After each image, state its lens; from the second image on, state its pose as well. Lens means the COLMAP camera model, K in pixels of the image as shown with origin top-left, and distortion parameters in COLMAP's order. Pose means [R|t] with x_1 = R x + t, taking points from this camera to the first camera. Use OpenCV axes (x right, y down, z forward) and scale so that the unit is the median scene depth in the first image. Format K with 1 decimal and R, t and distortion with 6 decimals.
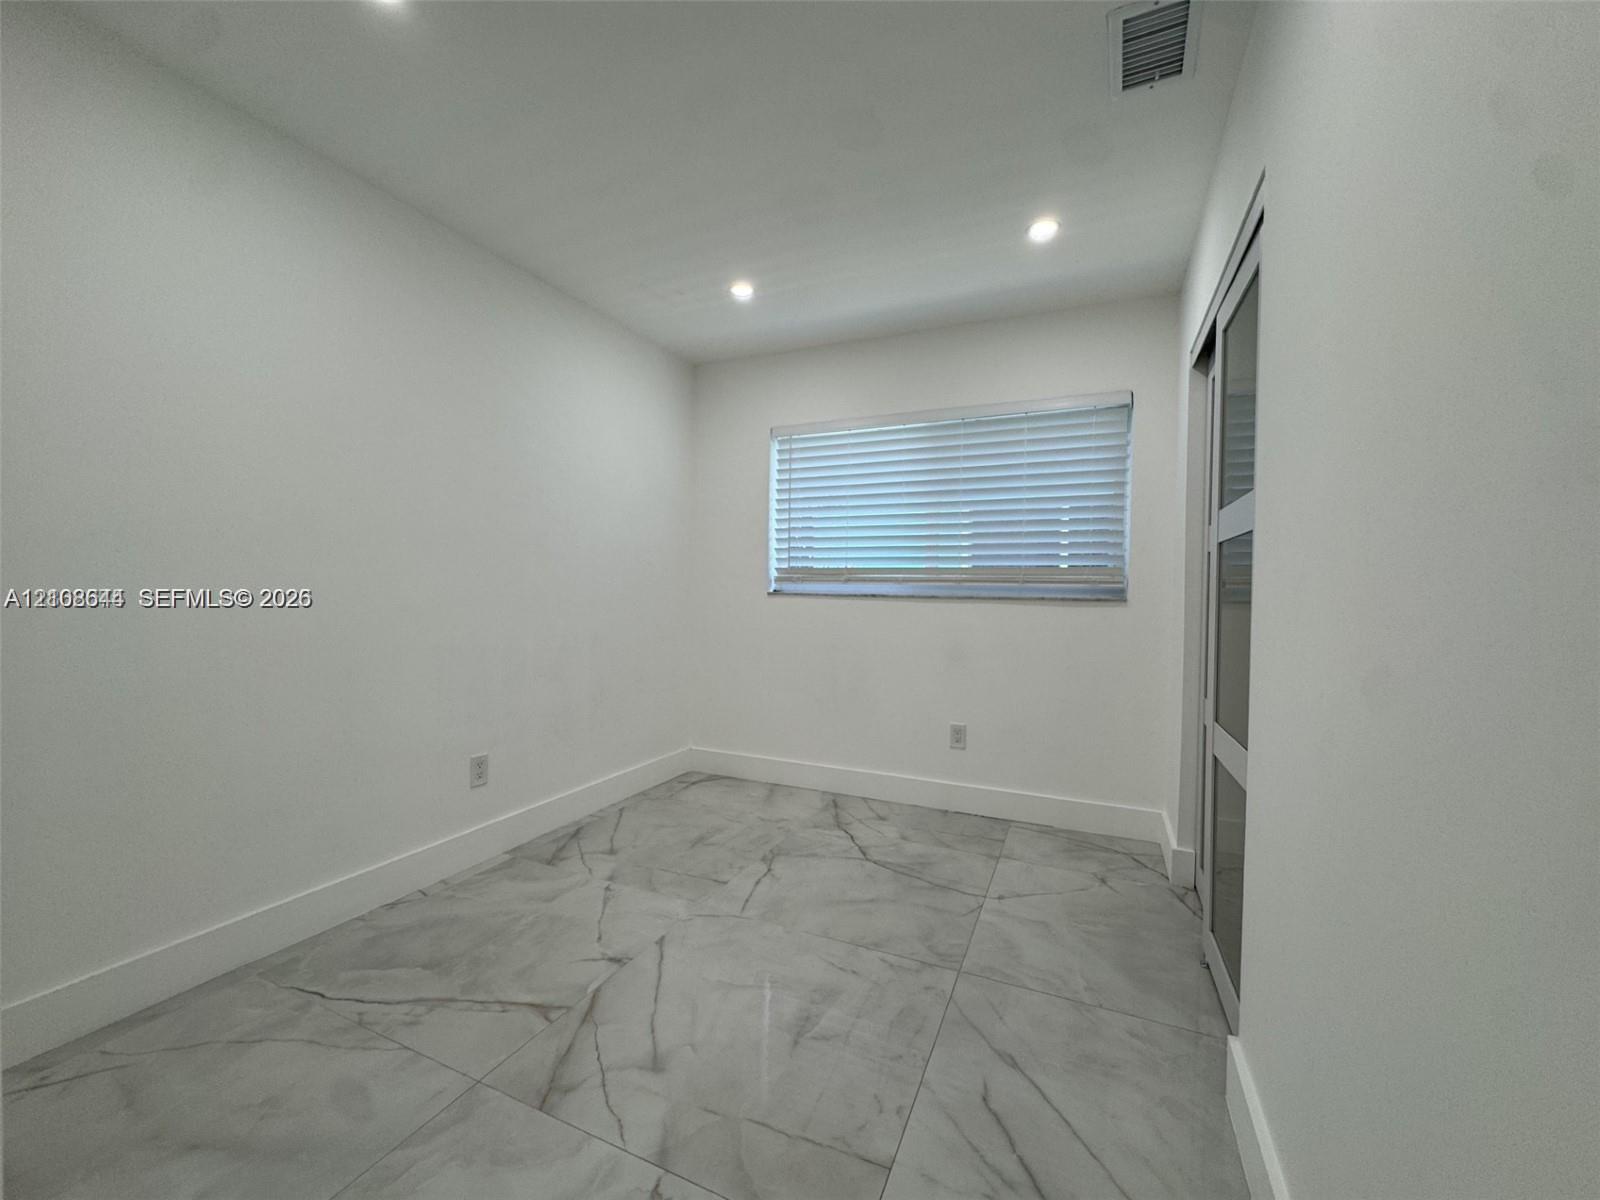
lens RADIAL K [[637.4, 0, 798.5], [0, 637.4, 600.2], [0, 0, 1]] dist [-0.003360, -0.000311]
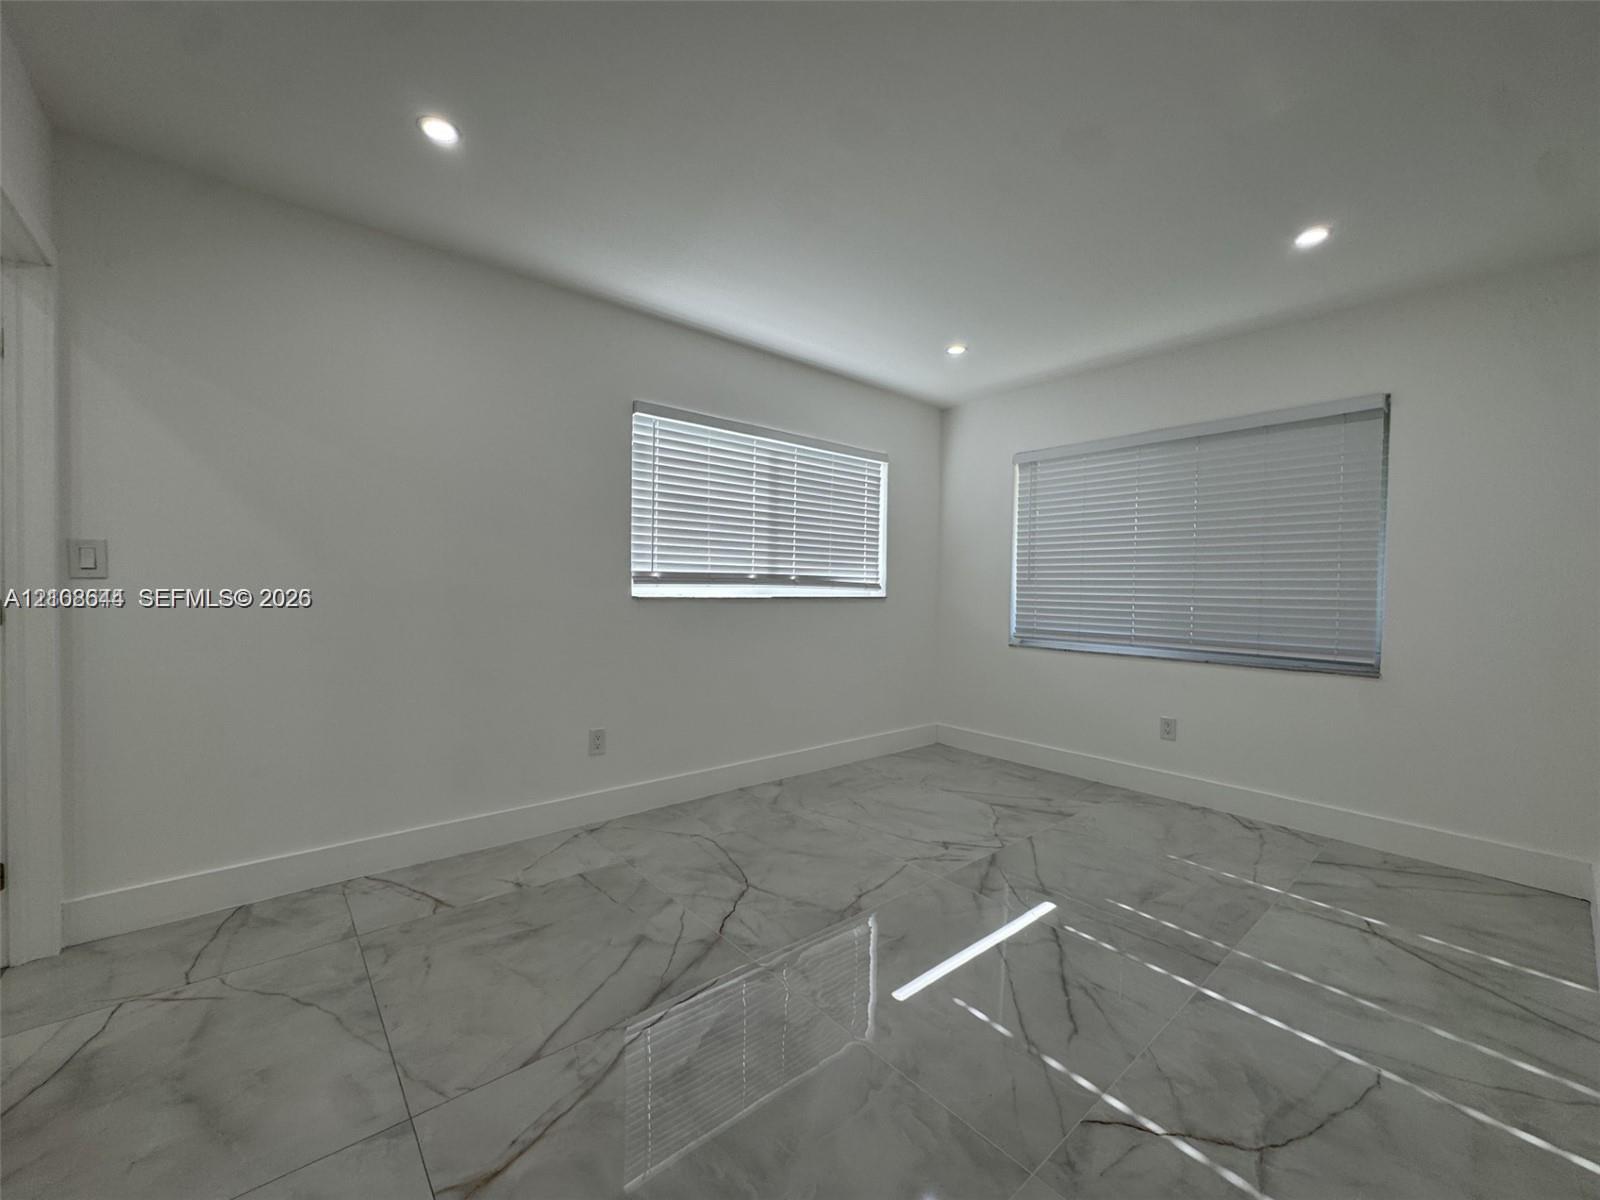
lens RADIAL K [[637.4, 0, 798.5], [0, 637.4, 600.2], [0, 0, 1]] dist [-0.003360, -0.000311]
pose [[-0.904963, -0.035715, 0.423989, -0.341771], [-0.019162, 0.998881, 0.043242, -0.040136], [-0.425059, 0.031008, -0.904634, 1.869354]]
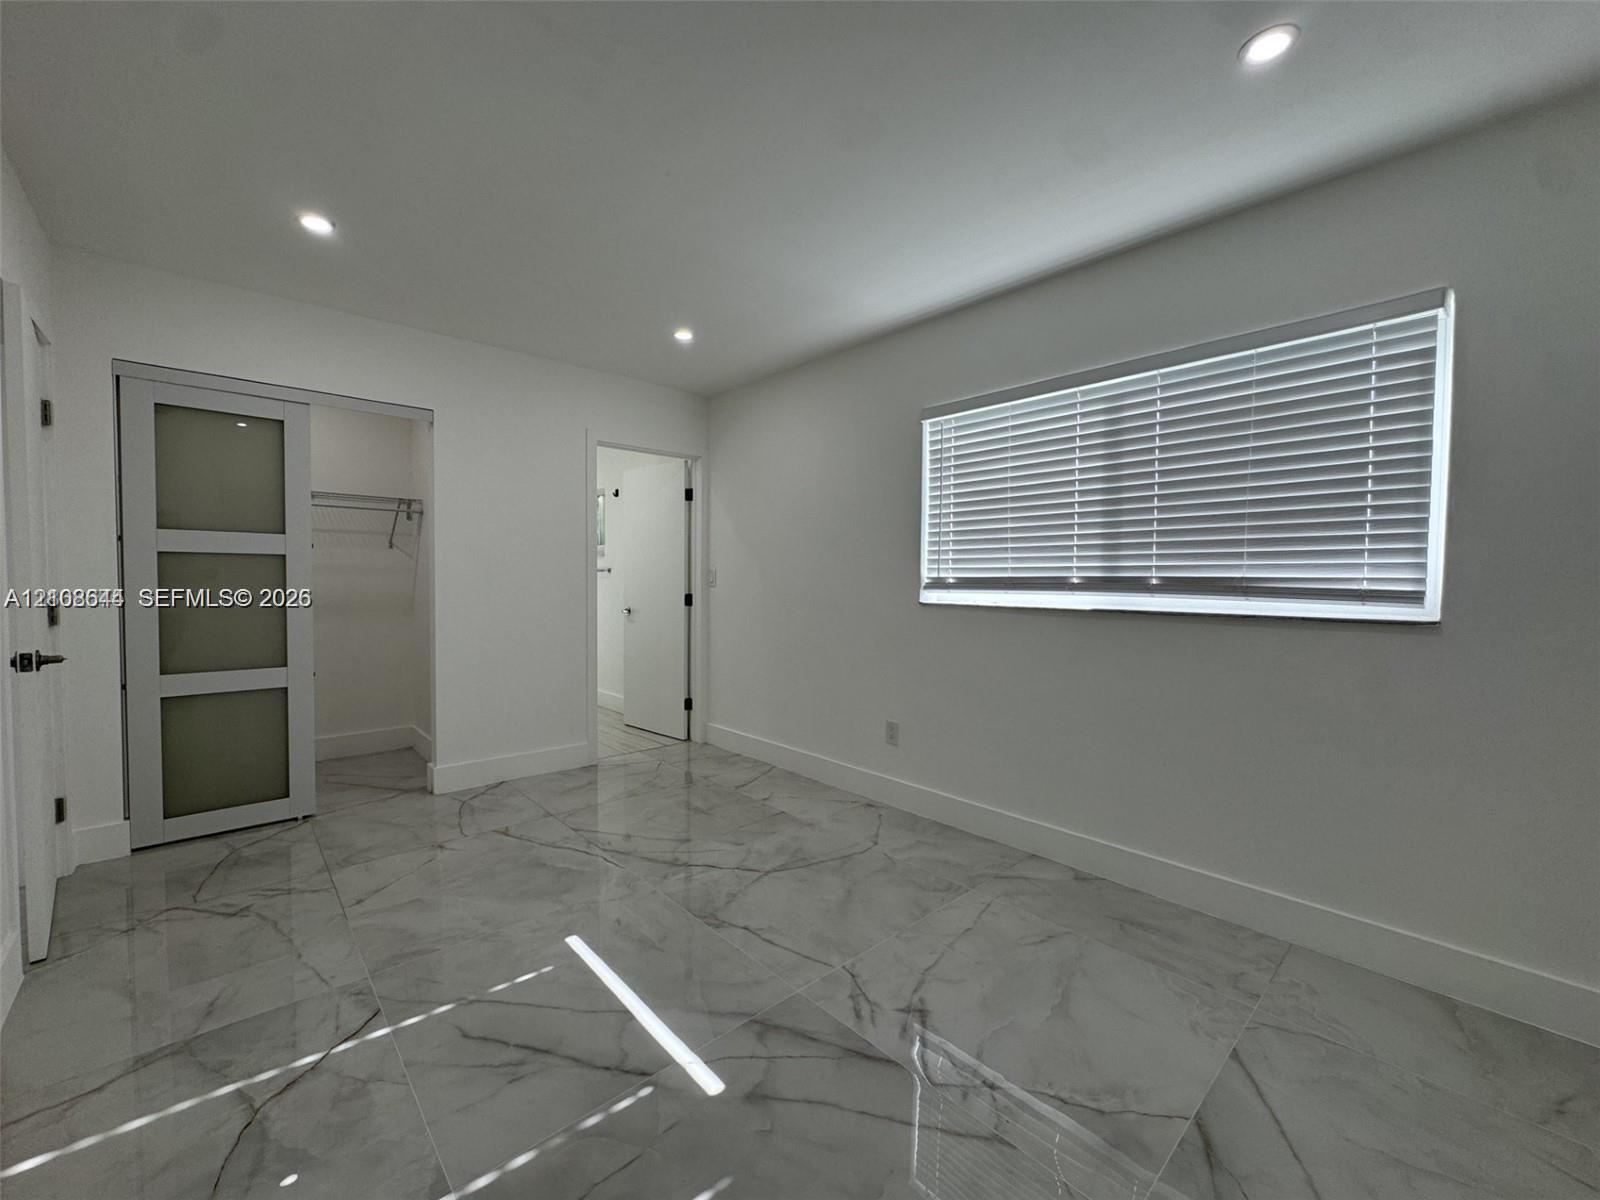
lens RADIAL K [[637.4, 0, 798.5], [0, 637.4, 600.2], [0, 0, 1]] dist [-0.003360, -0.000311]
pose [[0.390420, -0.040312, 0.919754, -0.783986], [0.013588, 0.999184, 0.038026, -0.042862], [-0.920537, -0.002348, 0.390649, 0.612091]]
